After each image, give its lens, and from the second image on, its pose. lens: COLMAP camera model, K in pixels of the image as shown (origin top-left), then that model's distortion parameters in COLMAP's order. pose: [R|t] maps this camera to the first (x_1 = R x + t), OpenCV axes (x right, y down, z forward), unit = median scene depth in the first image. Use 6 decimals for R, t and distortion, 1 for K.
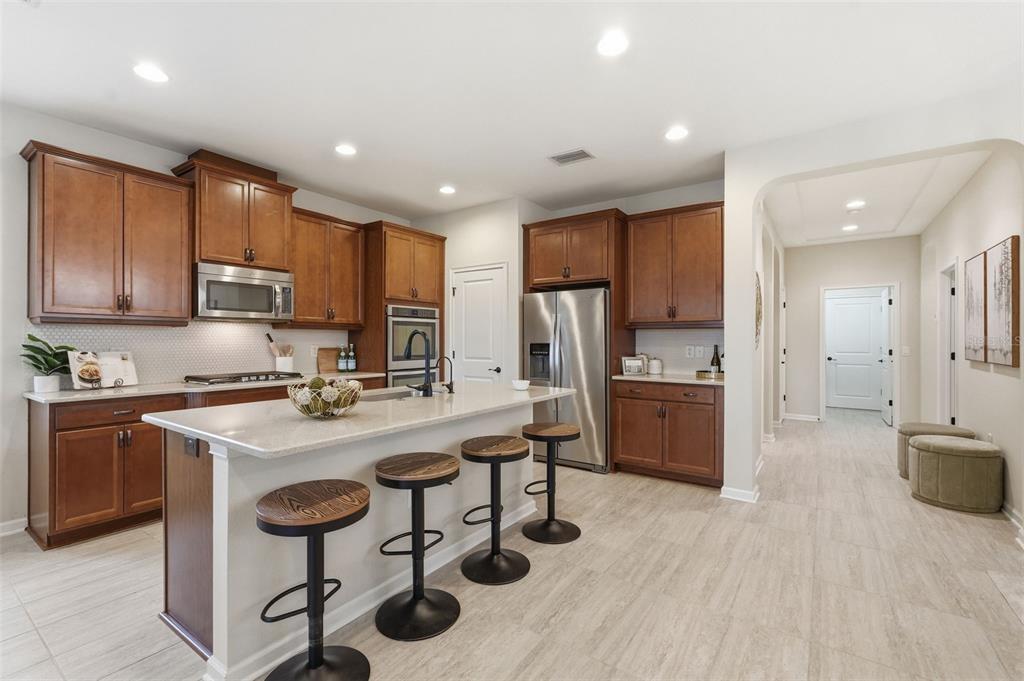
lens RADIAL K [[449.4, 0, 512.0], [0, 449.4, 340.5], [0, 0, 1]] dist [0.000222, 0.000110]
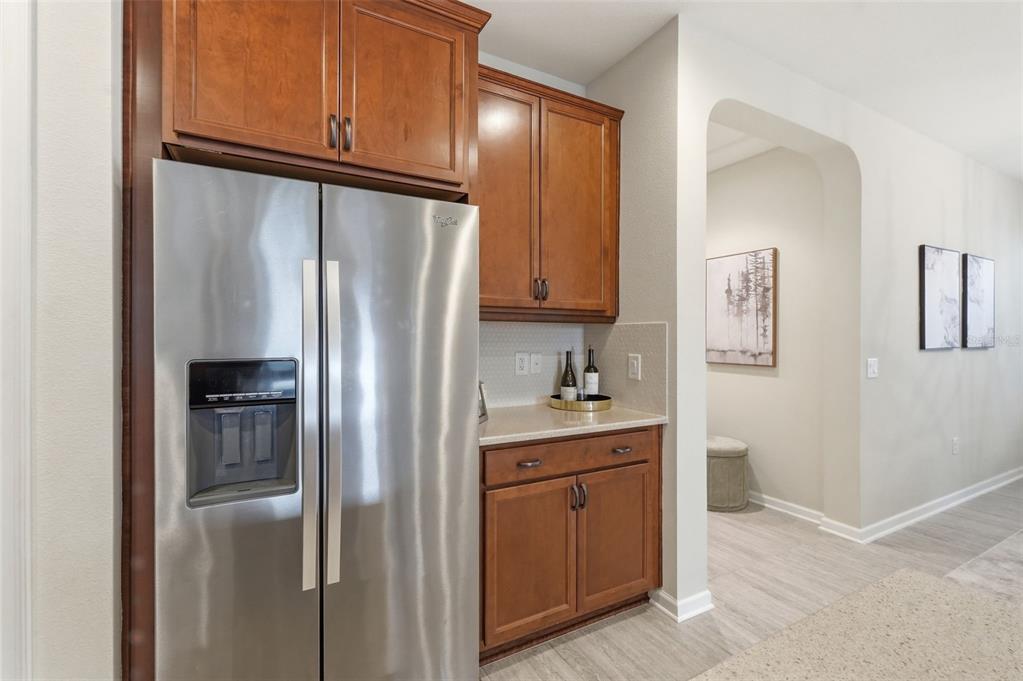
lens RADIAL K [[449.0, 0, 511.5], [0, 449.0, 340.5], [0, 0, 1]] dist [0.000222, 0.000110]
pose [[0.441125, -0.002849, 0.897441, -0.136214], [-0.002019, 0.999989, 0.004167, -0.008474], [-0.897443, -0.003650, 0.441115, 0.944310]]
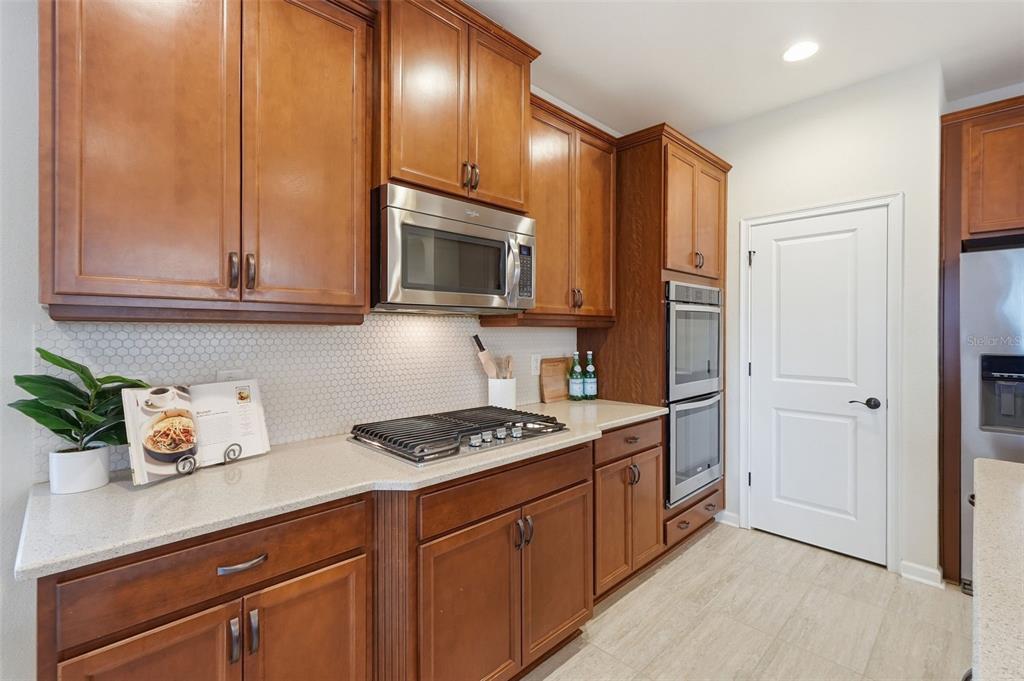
lens RADIAL K [[458.3, 0, 511.5], [0, 458.3, 333.0], [0, 0, 1]] dist [-0.001492, 0.000000]
pose [[0.982472, 0.002651, -0.186389, -0.470342], [-0.001648, 0.999983, 0.005535, -0.025177], [0.186400, -0.005131, 0.982460, 0.549258]]
